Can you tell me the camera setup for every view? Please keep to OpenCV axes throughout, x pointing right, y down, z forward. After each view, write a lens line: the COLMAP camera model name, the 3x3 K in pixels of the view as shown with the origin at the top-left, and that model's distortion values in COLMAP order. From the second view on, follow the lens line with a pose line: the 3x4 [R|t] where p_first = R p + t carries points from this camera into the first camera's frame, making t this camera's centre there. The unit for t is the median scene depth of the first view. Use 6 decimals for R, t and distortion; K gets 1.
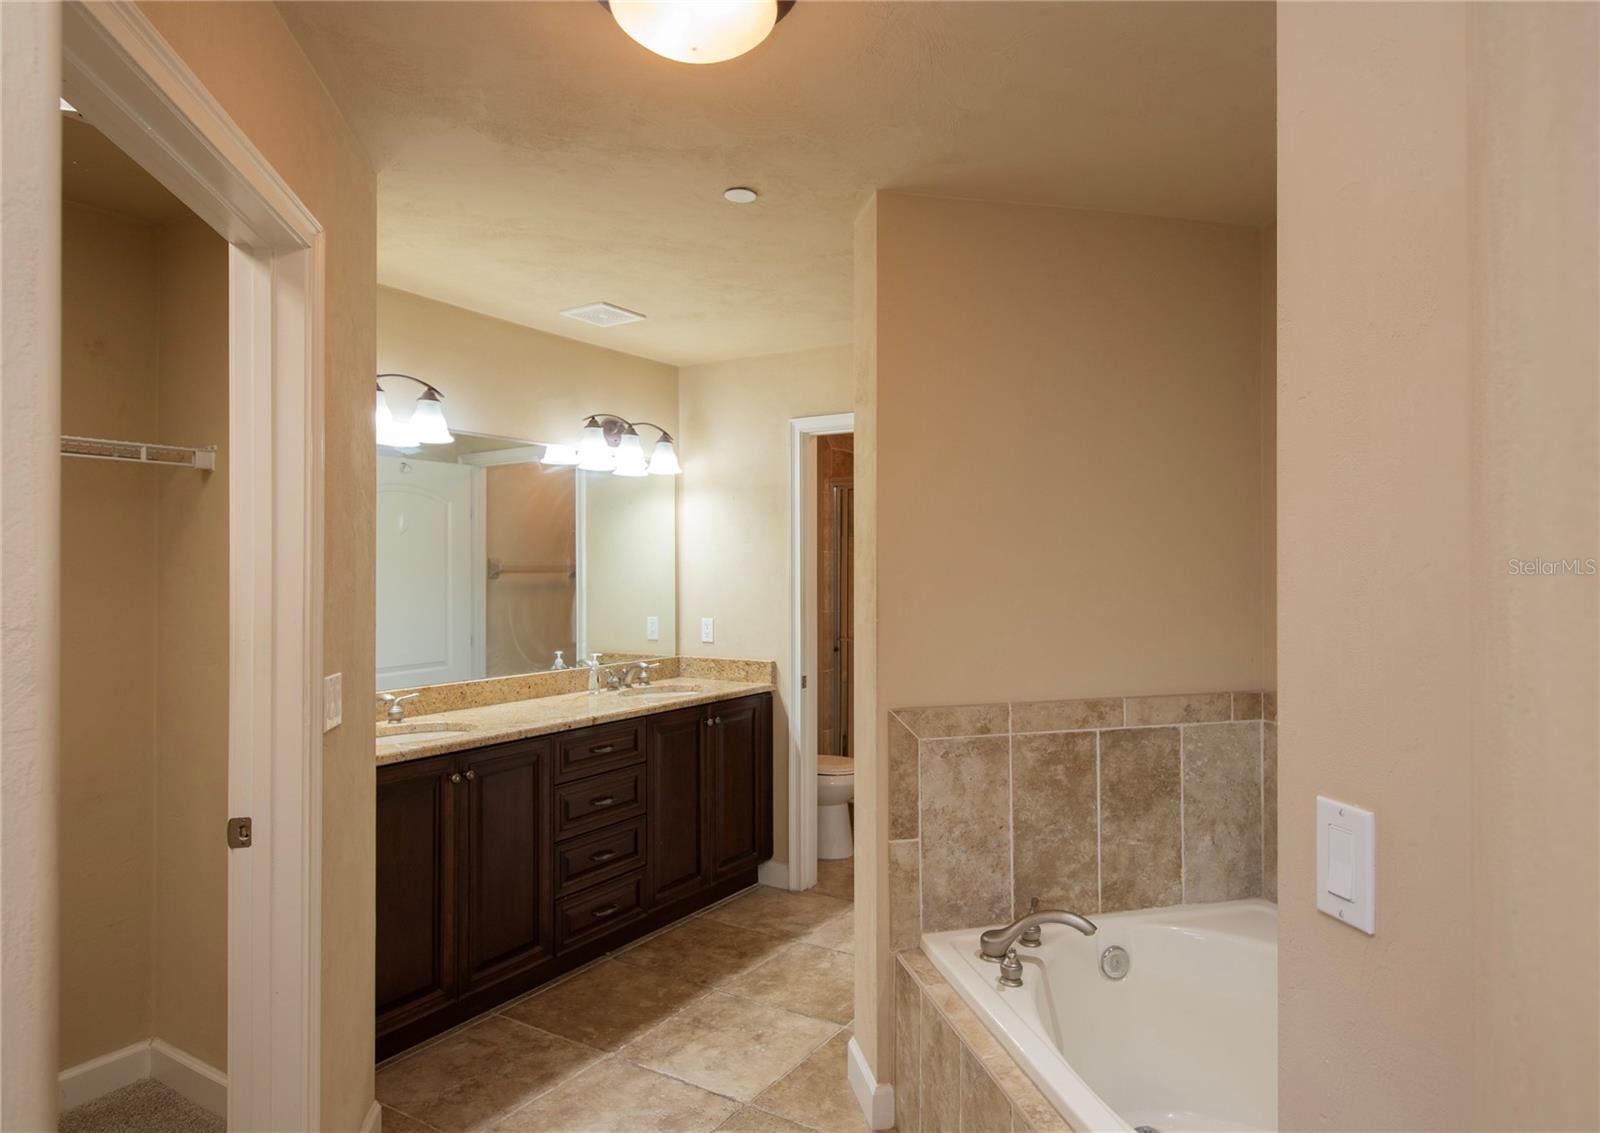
lens RADIAL K [[939.7, 0, 800.0], [0, 939.7, 566.5], [0, 0, 1]] dist [0.040334, 0.000022]
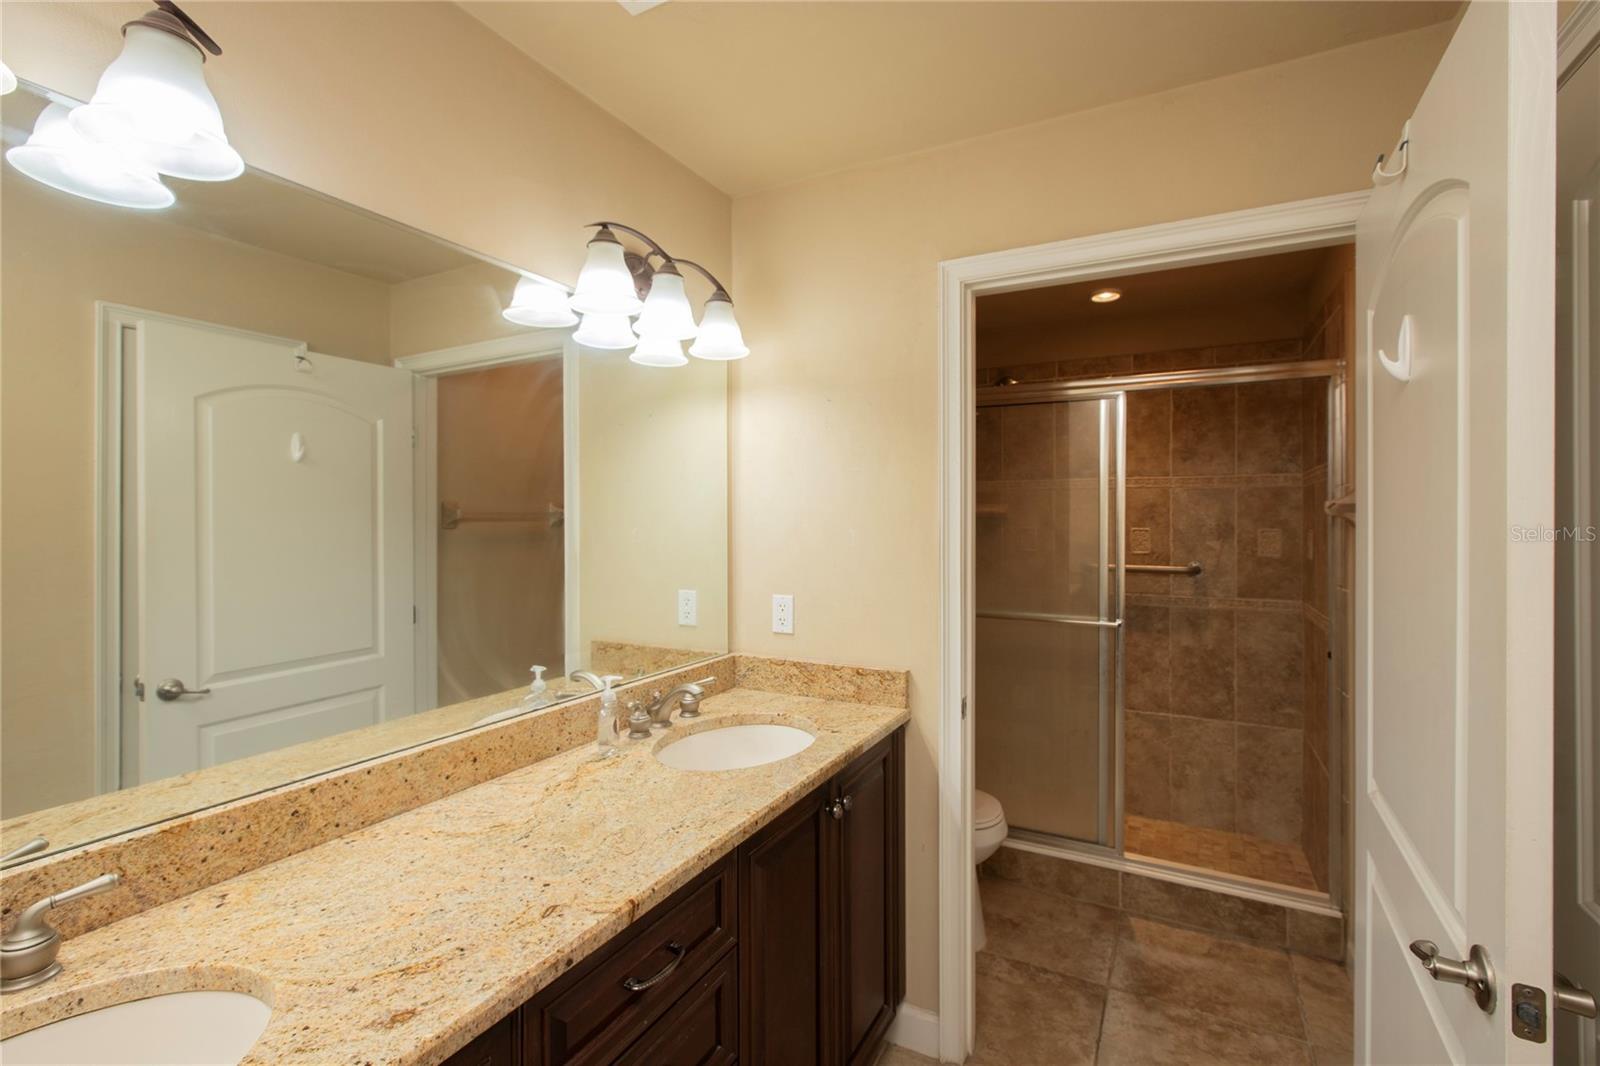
lens RADIAL K [[717.6, 0, 800.6], [0, 717.6, 525.1], [0, 0, 1]] dist [0.000630, 0.000157]
pose [[0.995255, 0.002502, 0.097272, -0.140005], [-0.003609, 0.999931, 0.011210, 0.003387], [-0.097237, -0.011508, 0.995195, 0.552075]]
